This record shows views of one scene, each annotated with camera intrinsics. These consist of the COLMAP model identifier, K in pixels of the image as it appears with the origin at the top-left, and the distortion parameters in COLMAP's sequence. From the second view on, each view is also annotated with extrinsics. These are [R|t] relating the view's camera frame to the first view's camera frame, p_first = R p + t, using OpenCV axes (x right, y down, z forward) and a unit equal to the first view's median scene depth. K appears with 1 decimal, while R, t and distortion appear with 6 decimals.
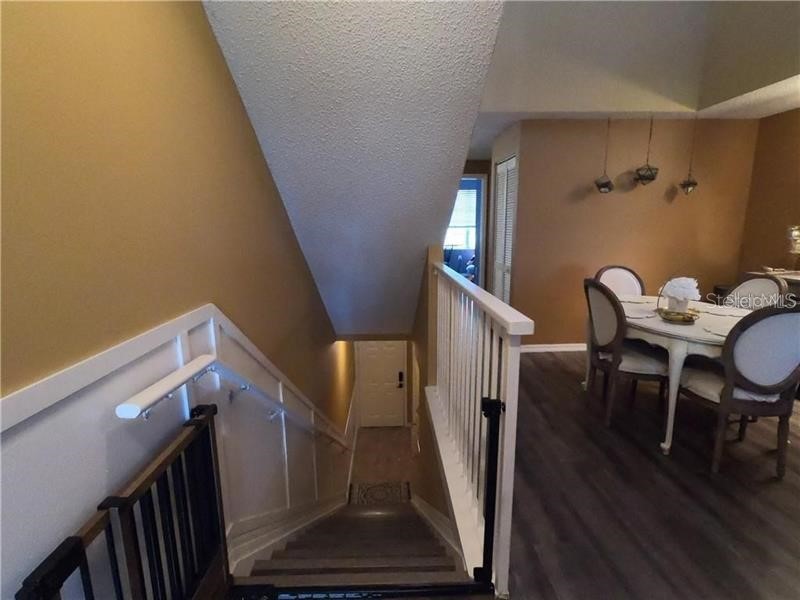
lens RADIAL K [[402.8, 0, 400.0], [0, 402.8, 300.0], [0, 0, 1]] dist [0.000757, 0.000662]
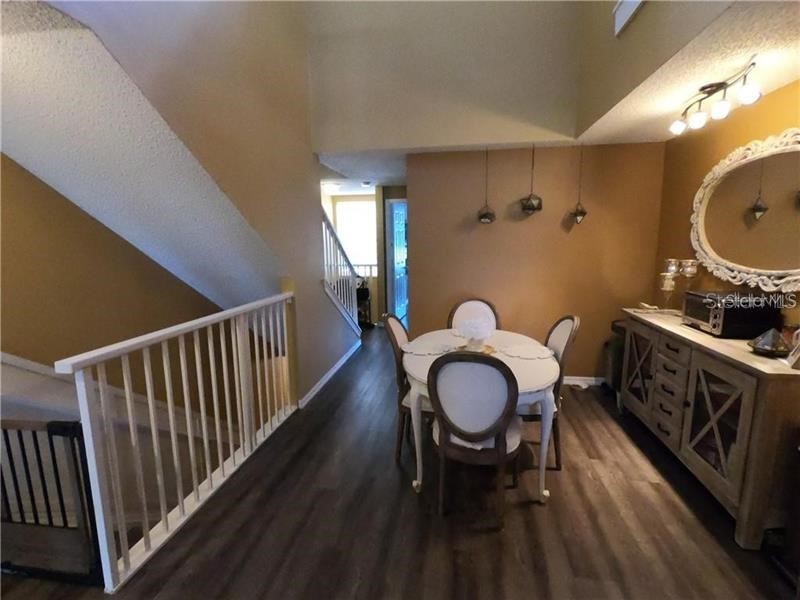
lens RADIAL K [[401.0, 0, 398.9], [0, 401.0, 299.8], [0, 0, 1]] dist [0.000726, 0.000770]
pose [[0.980681, 0.029068, -0.193441, 0.694931], [-0.034898, 0.999032, -0.026796, -0.060688], [0.192474, 0.033029, 0.980746, -0.010259]]
